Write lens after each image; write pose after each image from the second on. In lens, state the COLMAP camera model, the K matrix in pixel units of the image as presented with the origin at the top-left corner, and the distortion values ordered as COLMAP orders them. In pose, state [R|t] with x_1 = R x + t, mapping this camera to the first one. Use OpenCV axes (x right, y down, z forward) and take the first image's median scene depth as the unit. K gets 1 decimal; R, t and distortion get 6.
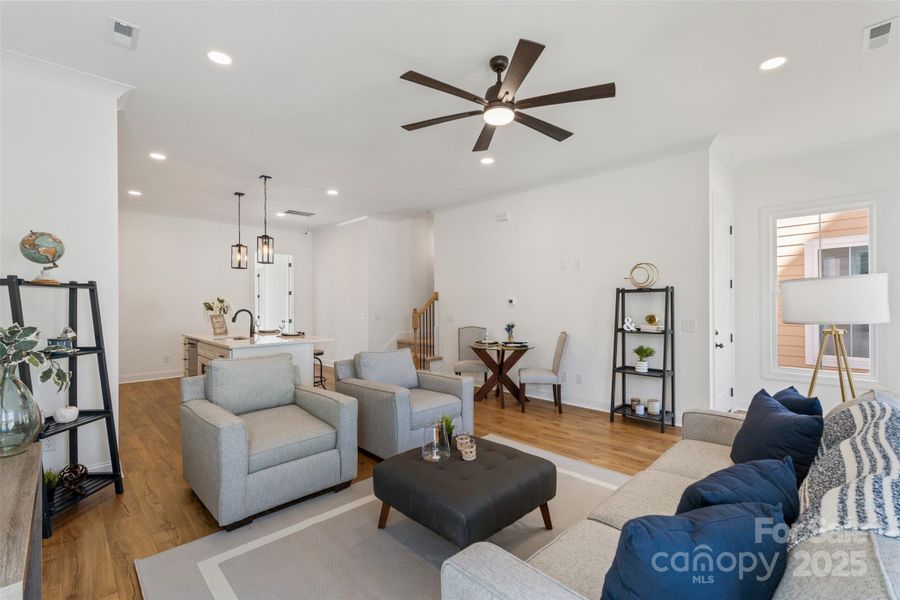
lens RADIAL K [[395.6, 0, 449.9], [0, 395.6, 302.5], [0, 0, 1]] dist [-0.006555, 0.000550]
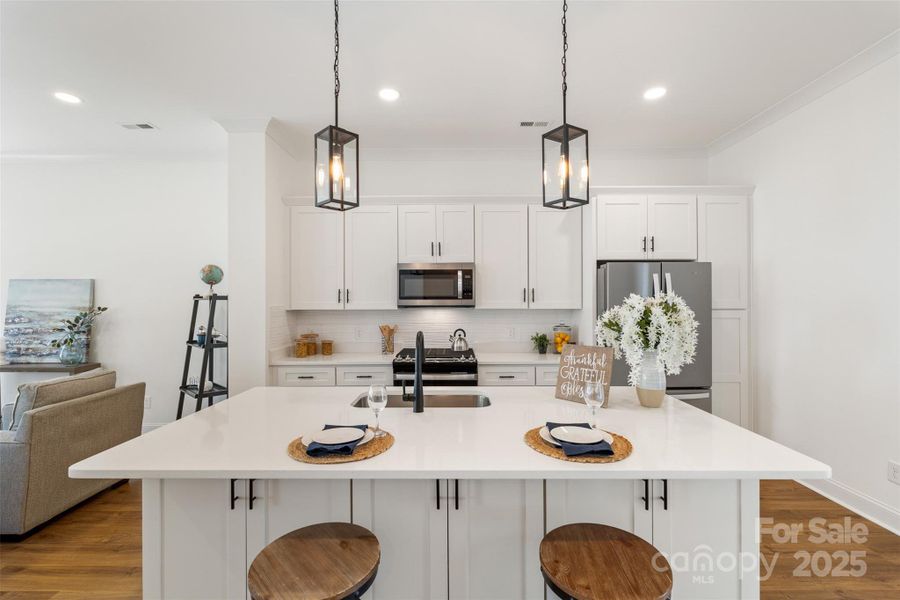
lens RADIAL K [[395.6, 0, 451.1], [0, 395.6, 301.0], [0, 0, 1]] dist [-0.006555, 0.000550]
pose [[-0.704406, 0.006264, -0.709770, -0.300591], [0.009133, 0.999958, -0.000239, -0.013564], [0.709738, -0.006651, -0.704434, 1.419448]]
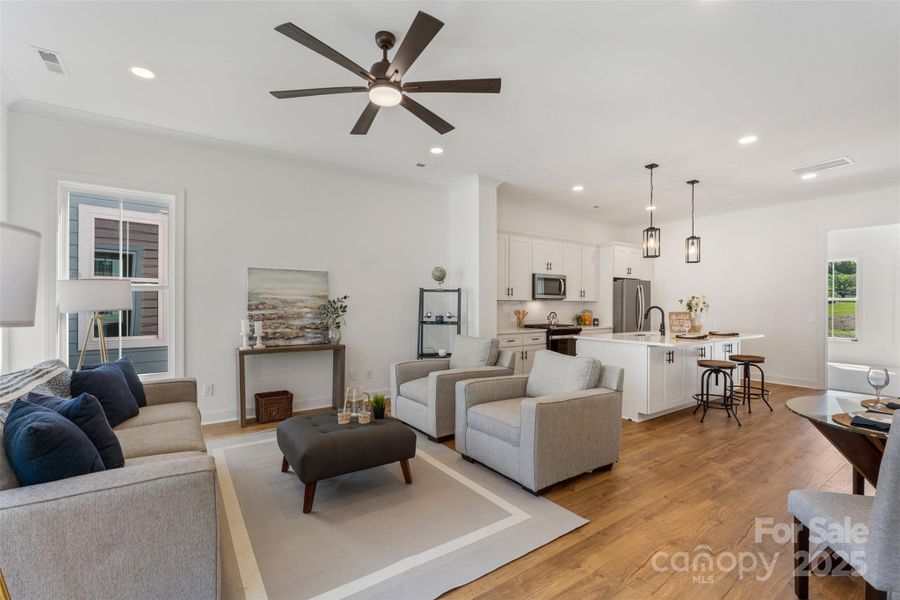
lens RADIAL K [[395.6, 0, 450.8], [0, 395.6, 303.8], [0, 0, 1]] dist [-0.006555, 0.000550]
pose [[-0.172348, 0.002102, -0.985034, 0.583161], [-0.000659, 0.999997, 0.002249, 0.010469], [0.985036, 0.001037, -0.172346, 0.738296]]
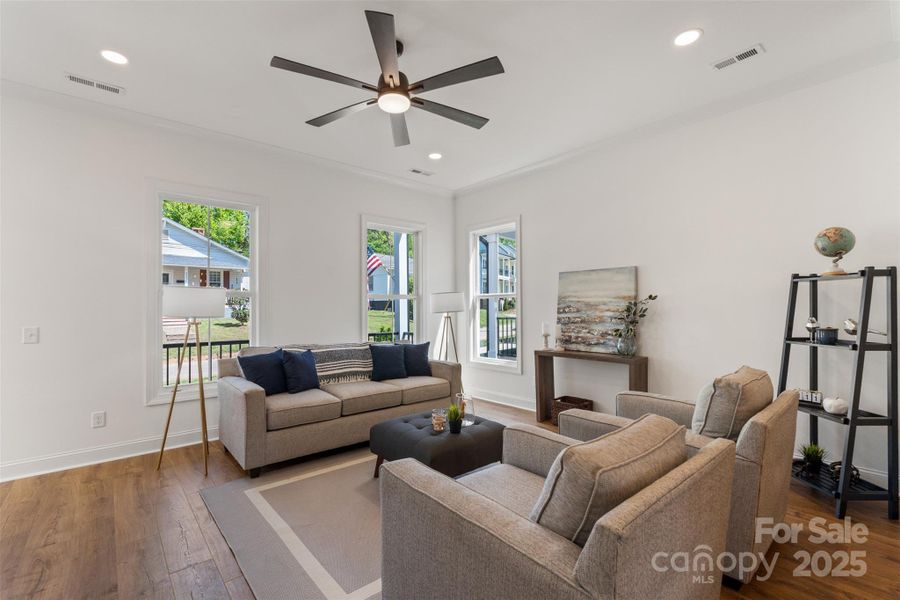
lens RADIAL K [[395.6, 0, 451.8], [0, 395.6, 304.3], [0, 0, 1]] dist [-0.006555, 0.000550]
pose [[-0.998066, 0.013537, 0.060675, -0.029349], [0.012787, 0.999837, -0.012733, 0.014594], [-0.060838, -0.011933, -0.998076, 1.084471]]
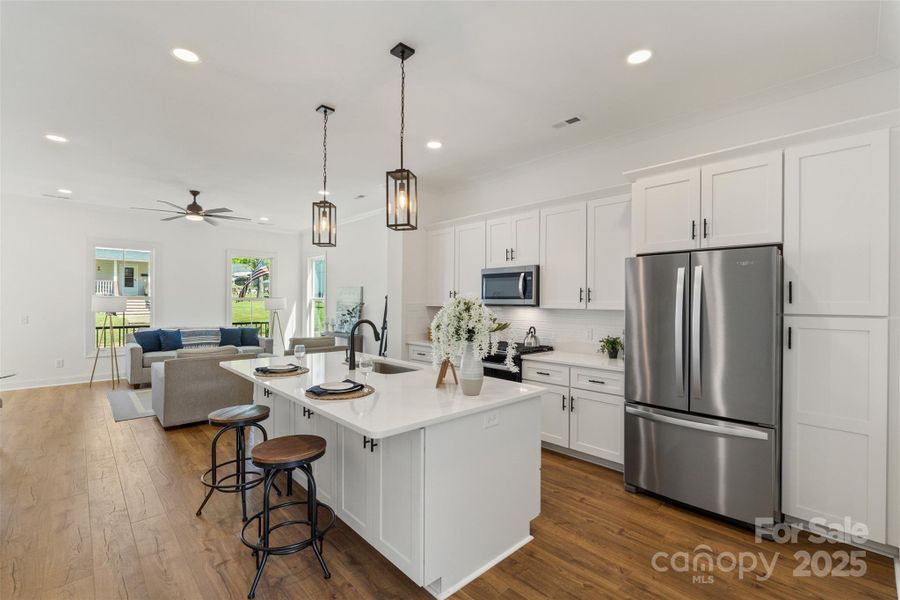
lens RADIAL K [[395.6, 0, 450.5], [0, 395.6, 300.7], [0, 0, 1]] dist [-0.006555, 0.000550]
pose [[-0.999743, -0.000558, 0.022650, -0.730152], [-0.000647, 0.999992, -0.003938, -0.009652], [-0.022648, -0.003952, -0.999736, 1.742088]]
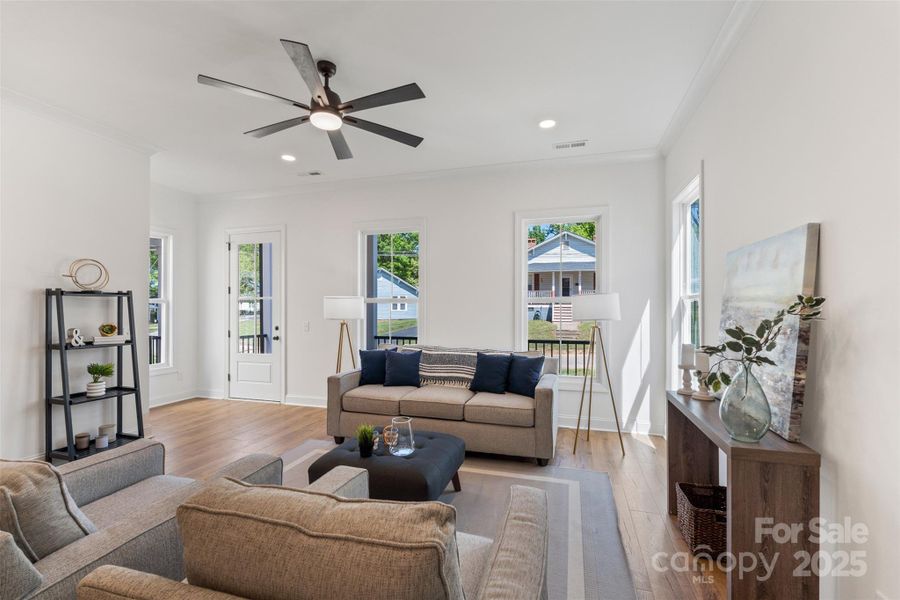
lens RADIAL K [[395.6, 0, 453.3], [0, 395.6, 305.9], [0, 0, 1]] dist [-0.006555, 0.000550]
pose [[-0.484083, 0.010780, 0.874956, -0.500103], [-0.000070, 0.999924, -0.012359, 0.003347], [-0.875022, -0.006044, -0.484045, 0.669323]]
